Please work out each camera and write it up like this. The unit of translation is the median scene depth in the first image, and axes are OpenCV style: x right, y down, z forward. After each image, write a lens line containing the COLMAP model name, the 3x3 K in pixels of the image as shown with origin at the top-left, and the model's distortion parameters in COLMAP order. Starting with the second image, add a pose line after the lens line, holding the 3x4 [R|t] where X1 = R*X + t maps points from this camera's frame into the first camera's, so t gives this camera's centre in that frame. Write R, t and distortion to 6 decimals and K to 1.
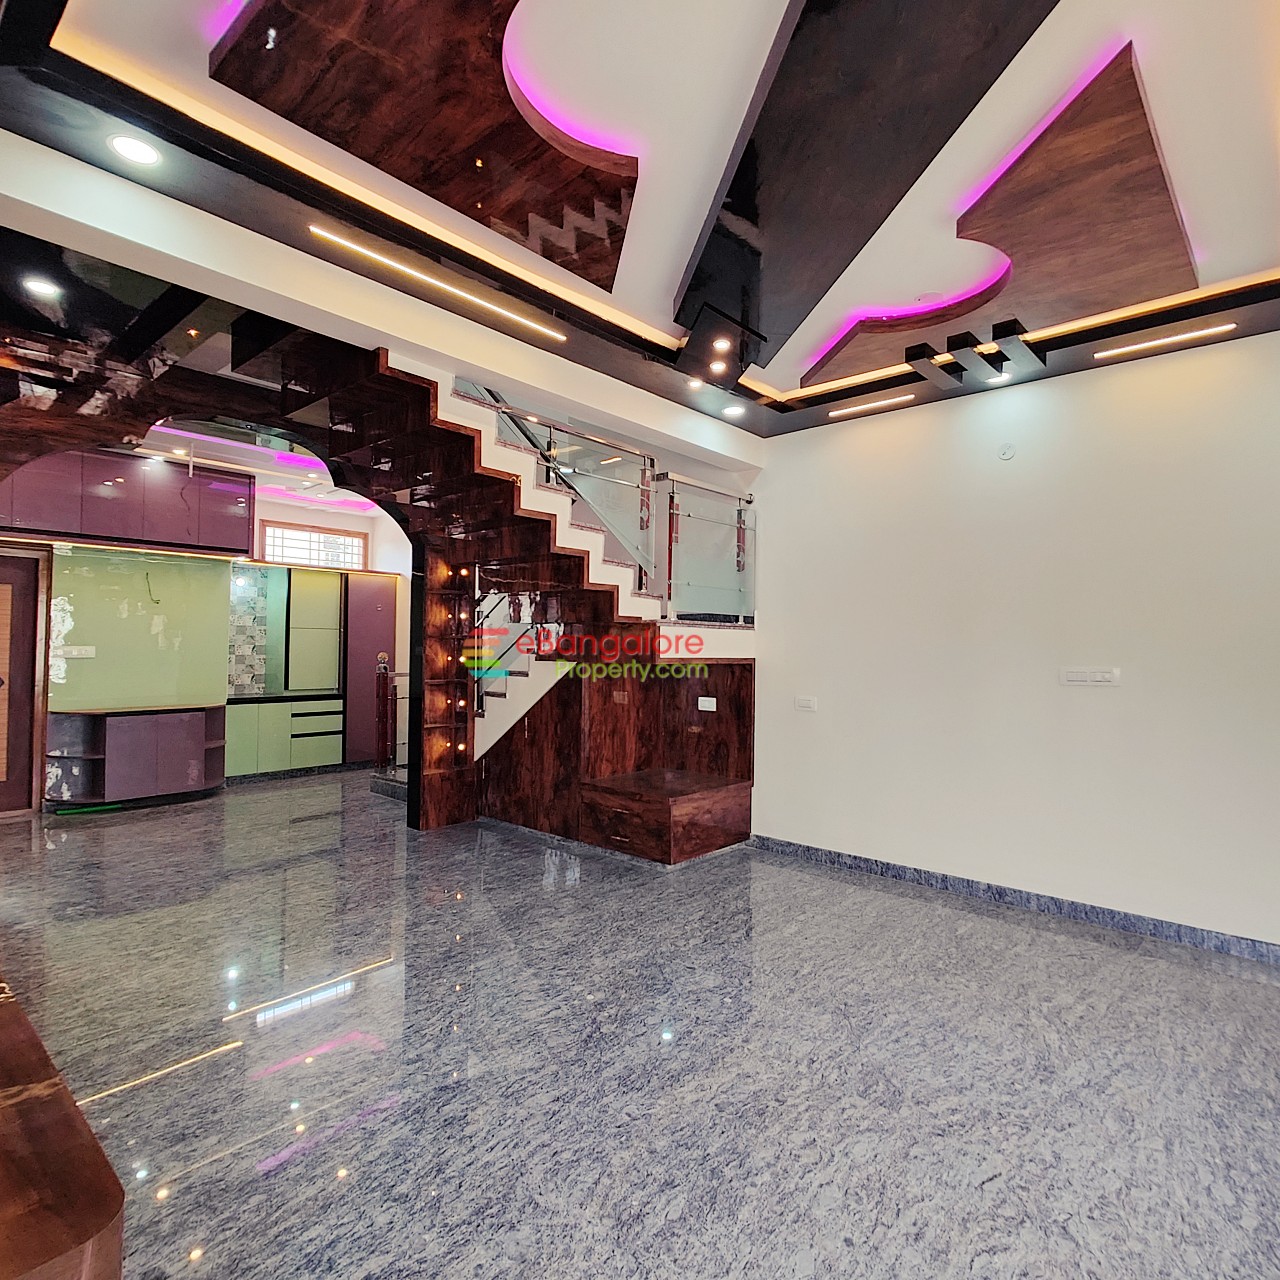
lens RADIAL K [[749.1, 0, 641.5], [0, 749.1, 639.0], [0, 0, 1]] dist [-0.000108, 0.007603]
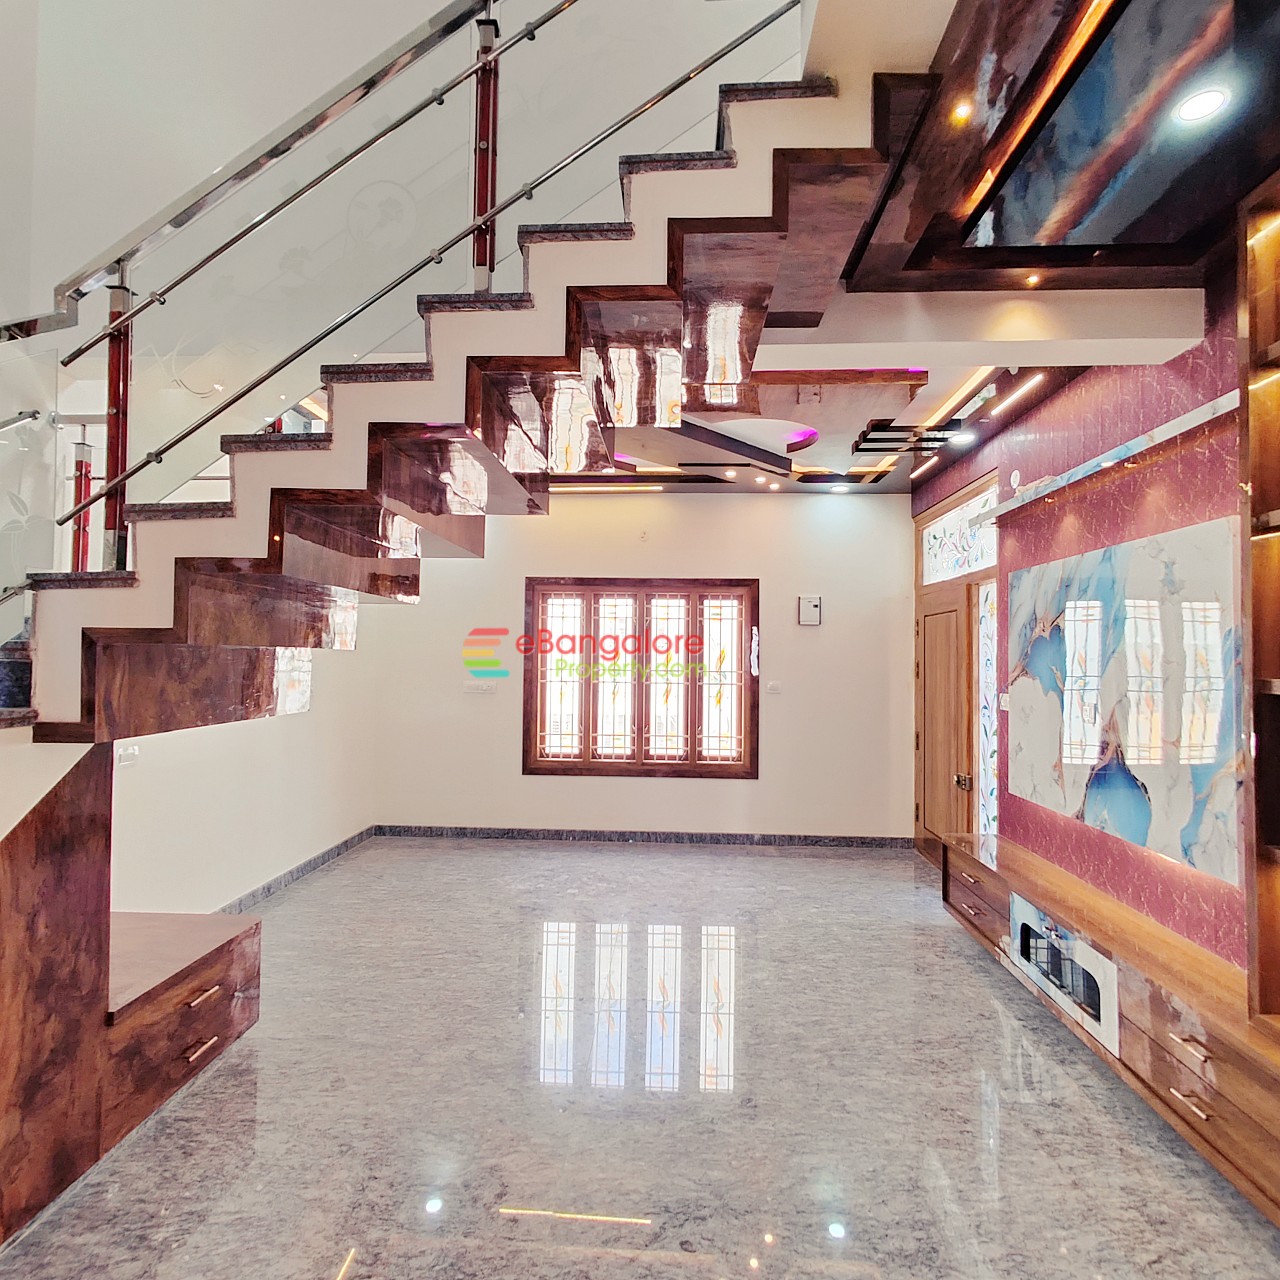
lens RADIAL K [[749.1, 0, 639.1], [0, 749.1, 640.3], [0, 0, 1]] dist [-0.000108, 0.007603]
pose [[-0.625304, -0.003065, 0.780375, -0.849299], [-0.024531, 0.999575, -0.015731, -0.034509], [-0.779995, -0.028980, -0.625114, 1.456163]]
